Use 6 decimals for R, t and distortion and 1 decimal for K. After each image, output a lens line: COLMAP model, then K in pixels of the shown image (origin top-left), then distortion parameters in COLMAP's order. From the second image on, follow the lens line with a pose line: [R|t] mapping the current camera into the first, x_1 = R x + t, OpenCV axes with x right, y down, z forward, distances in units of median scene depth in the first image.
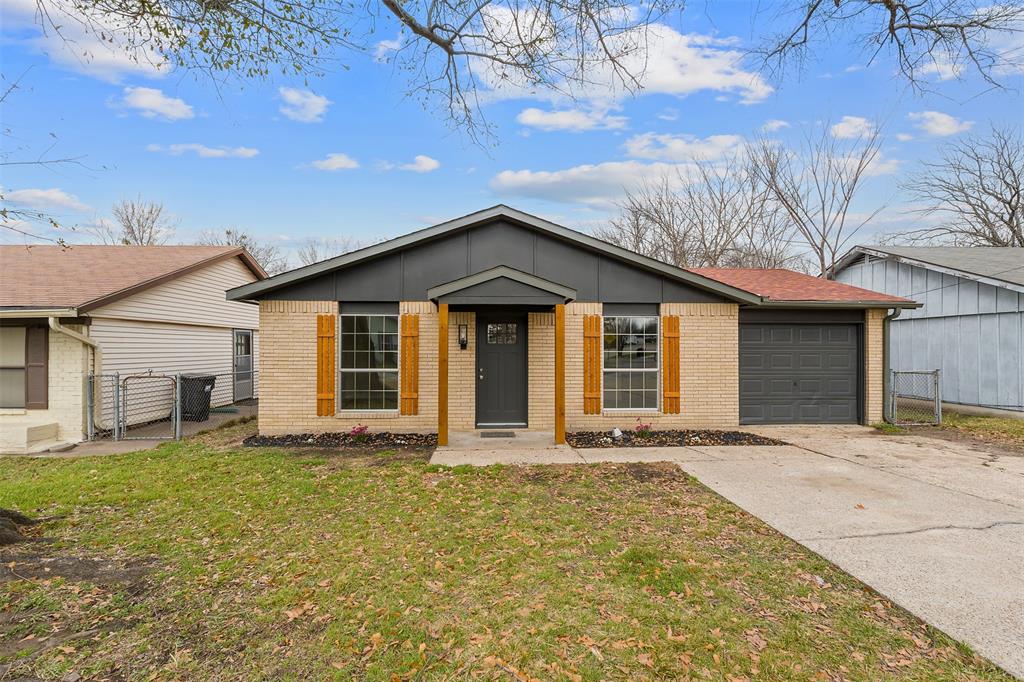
lens RADIAL K [[462.1, 0, 509.9], [0, 462.1, 340.5], [0, 0, 1]] dist [0.002089, 0.000165]
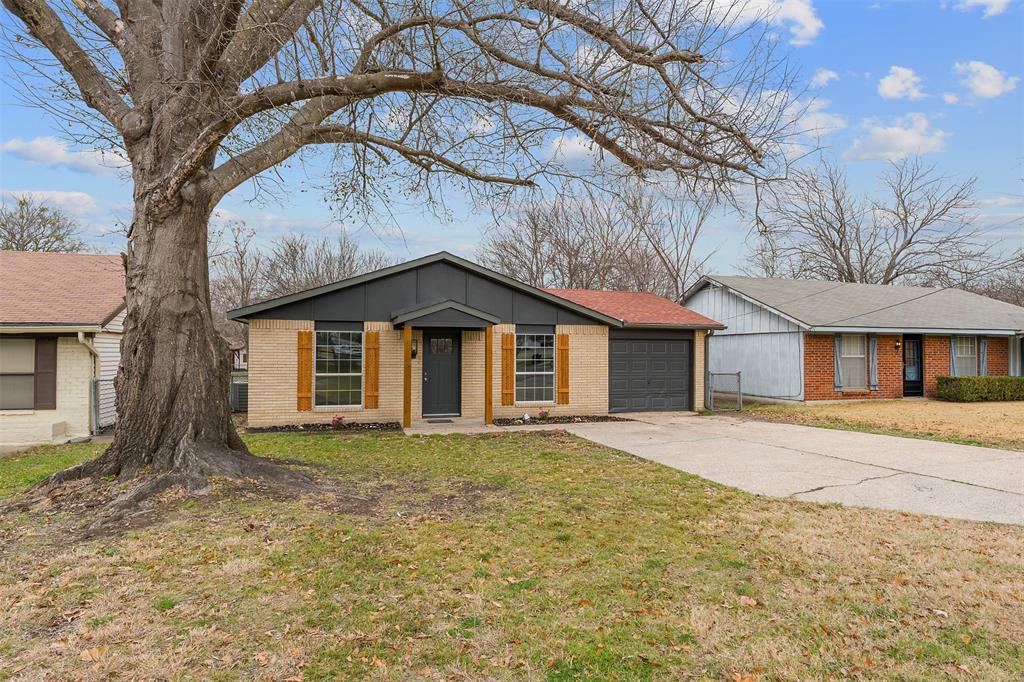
lens RADIAL K [[574.9, 0, 514.9], [0, 574.9, 343.4], [0, 0, 1]] dist [0.003104, 0.000364]
pose [[0.970923, 0.005716, 0.239322, -0.207770], [-0.005402, 0.999983, -0.001967, -0.021025], [-0.239329, 0.000617, 0.970938, -0.649619]]
